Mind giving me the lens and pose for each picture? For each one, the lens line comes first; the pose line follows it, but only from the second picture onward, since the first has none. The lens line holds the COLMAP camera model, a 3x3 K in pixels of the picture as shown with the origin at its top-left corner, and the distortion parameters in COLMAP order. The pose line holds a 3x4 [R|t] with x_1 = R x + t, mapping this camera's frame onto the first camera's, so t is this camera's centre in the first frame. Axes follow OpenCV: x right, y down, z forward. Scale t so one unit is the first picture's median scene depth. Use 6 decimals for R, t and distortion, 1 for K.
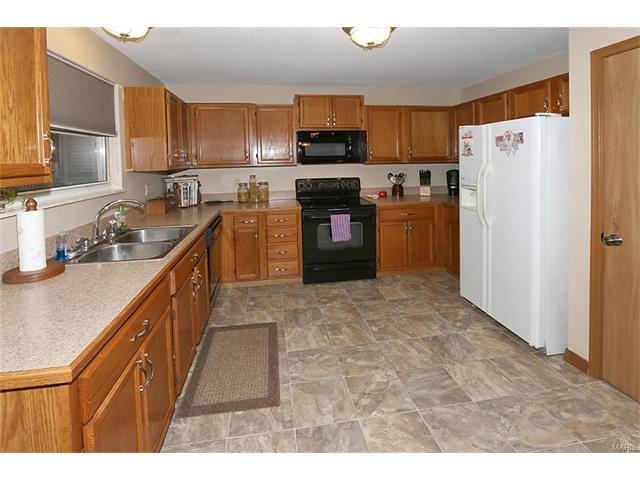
lens RADIAL K [[320.7, 0, 319.7], [0, 320.7, 207.0], [0, 0, 1]] dist [-0.000034, 0.000396]
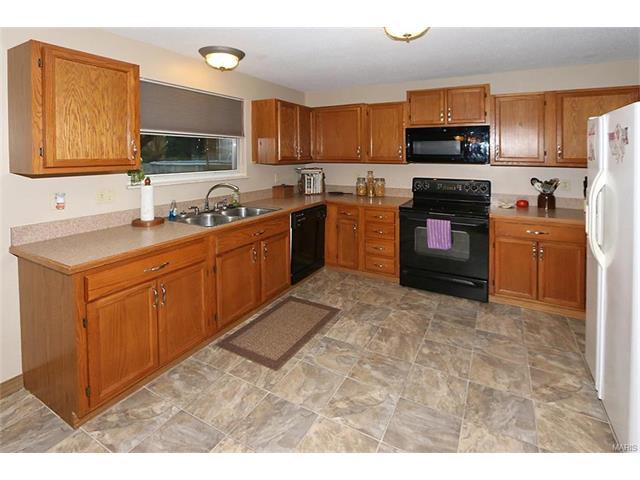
lens RADIAL K [[317.3, 0, 323.2], [0, 317.3, 200.7], [0, 0, 1]] dist [-0.000224, 0.000679]
pose [[0.792694, 0.110793, -0.599467, 0.365429], [-0.108732, 0.993274, 0.039796, -0.032605], [0.599844, 0.033635, 0.799410, 0.094818]]
